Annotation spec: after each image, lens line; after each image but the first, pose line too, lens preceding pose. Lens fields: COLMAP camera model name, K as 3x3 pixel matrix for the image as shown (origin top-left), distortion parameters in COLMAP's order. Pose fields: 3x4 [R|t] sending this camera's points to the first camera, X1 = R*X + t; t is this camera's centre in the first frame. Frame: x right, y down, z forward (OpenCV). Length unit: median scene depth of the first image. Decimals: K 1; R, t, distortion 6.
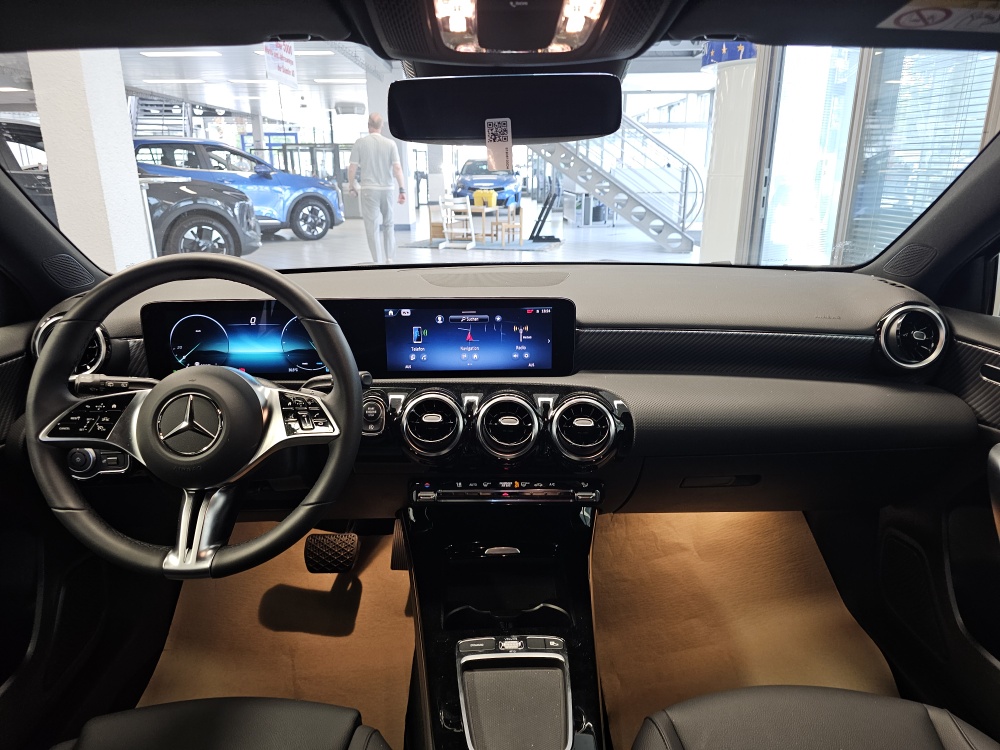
lens RADIAL K [[668.8, 0, 497.5], [0, 668.8, 377.8], [0, 0, 1]] dist [0.092911, -0.131783]
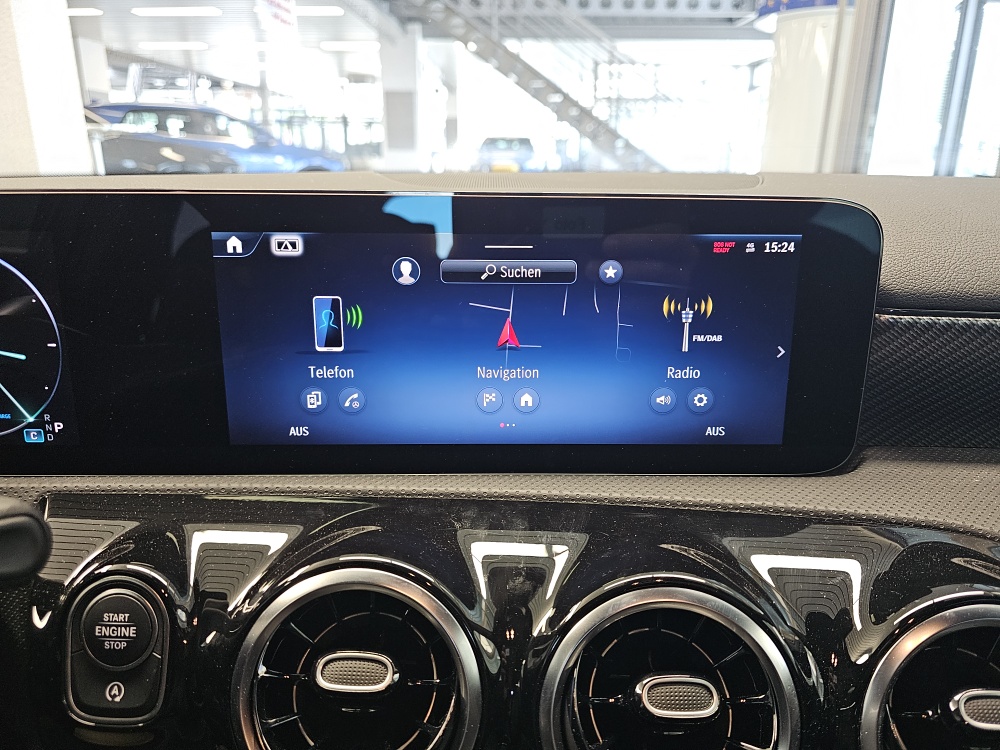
lens RADIAL K [[688.8, 0, 503.0], [0, 688.8, 372.4], [0, 0, 1]] dist [0.032143, -0.047646]
pose [[0.999767, 0.016960, -0.013346, -0.030155], [-0.016846, 0.999822, 0.008550, -0.035153], [0.013488, -0.008323, 0.999874, 0.527727]]
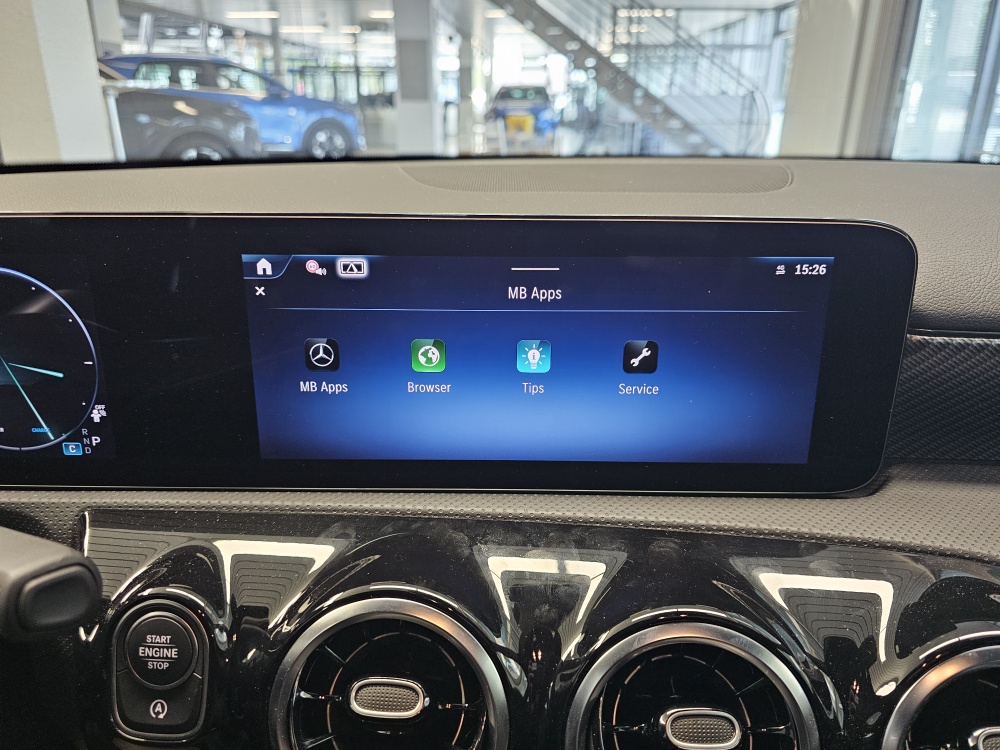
lens RADIAL K [[691.9, 0, 495.8], [0, 691.9, 358.7], [0, 0, 1]] dist [0.034613, -0.050755]
pose [[0.998828, 0.023781, -0.042151, -0.034567], [-0.021406, 0.998206, 0.055921, -0.056891], [0.043405, -0.054953, 0.997545, 0.525649]]
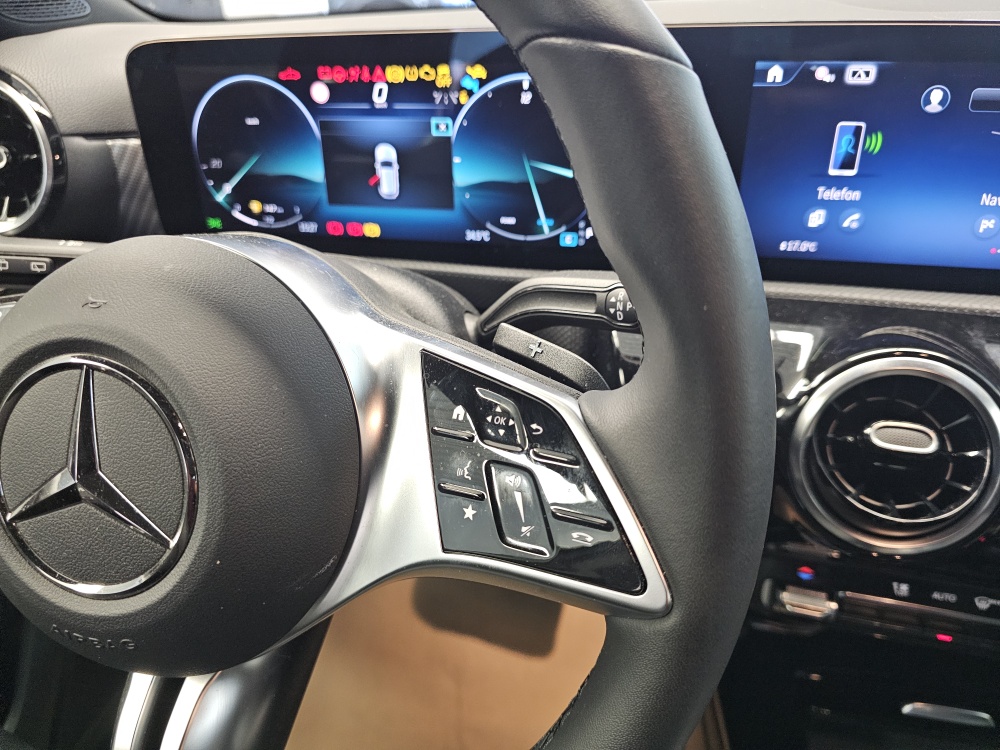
lens RADIAL K [[704.9, 0, 498.0], [0, 704.9, 378.3], [0, 0, 1]] dist [0.013481, -0.042923]
pose [[0.964453, 0.110807, -0.239900, -0.141364], [-0.049659, 0.967663, 0.247312, -0.024624], [0.259546, -0.226607, 0.938768, 0.461347]]
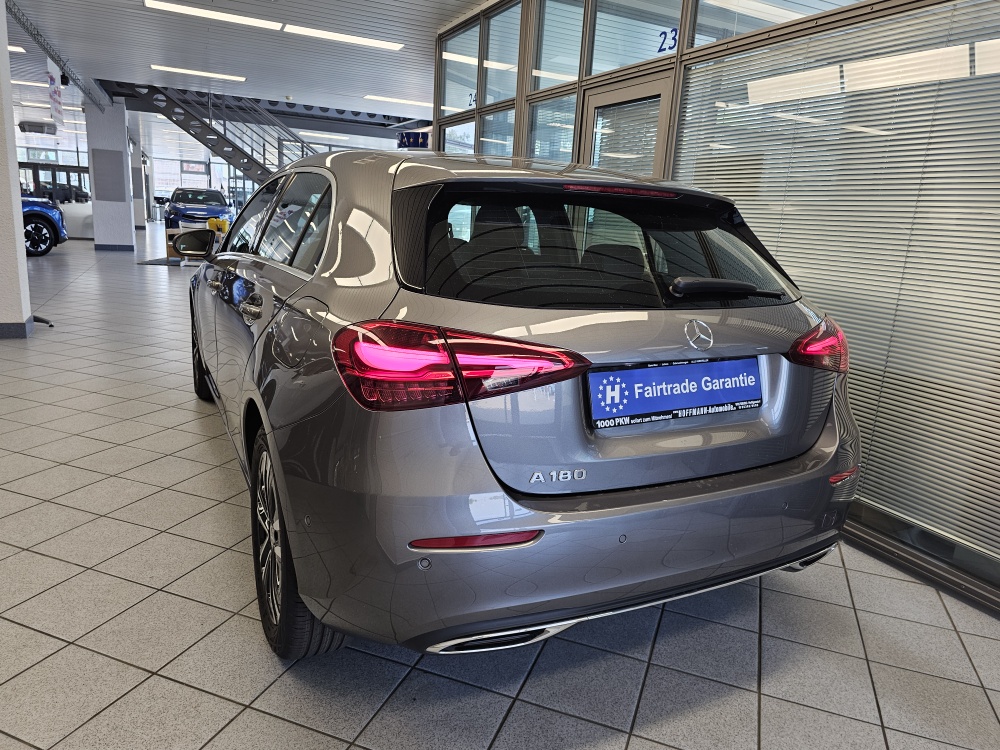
lens RADIAL K [[683.9, 0, 499.4], [0, 683.9, 360.0], [0, 0, 1]] dist [0.037853, -0.041842]
pose [[0.903698, -0.027534, 0.427285, -0.778500], [0.062315, 0.995763, -0.067629, 0.605732], [-0.423612, 0.087743, 0.901584, -2.057521]]
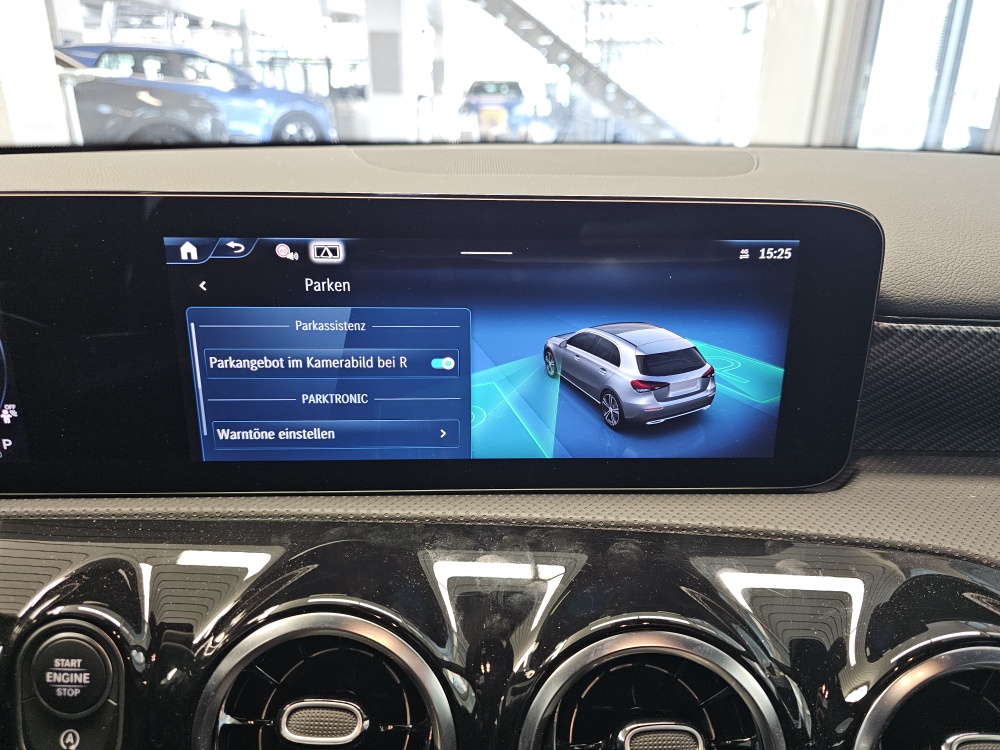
lens RADIAL K [[690.5, 0, 505.3], [0, 690.5, 359.1], [0, 0, 1]] dist [0.032159, -0.048341]
pose [[0.999855, 0.015801, 0.006390, -0.027233], [-0.016173, 0.997878, 0.063064, -0.055059], [-0.005380, -0.063158, 0.997989, 0.541127]]
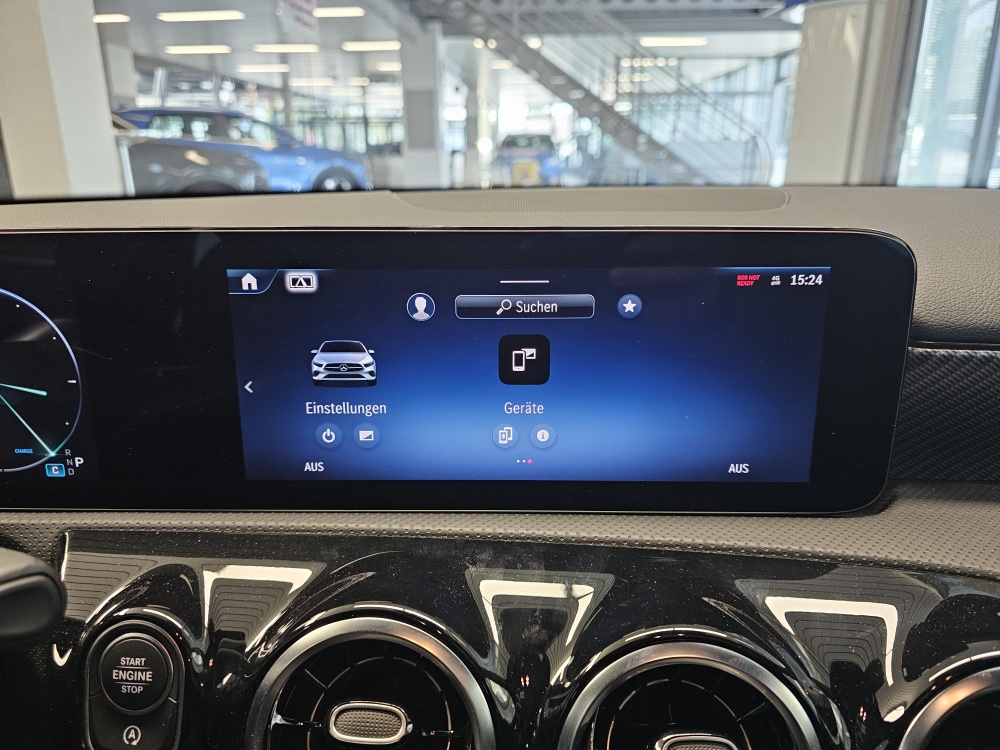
lens RADIAL K [[691.1, 0, 493.9], [0, 691.1, 374.5], [0, 0, 1]] dist [0.030687, -0.047944]
pose [[0.998274, 0.015875, -0.056549, -0.028836], [-0.015064, 0.999778, 0.014742, -0.047405], [0.056771, -0.013865, 0.998291, 0.531294]]
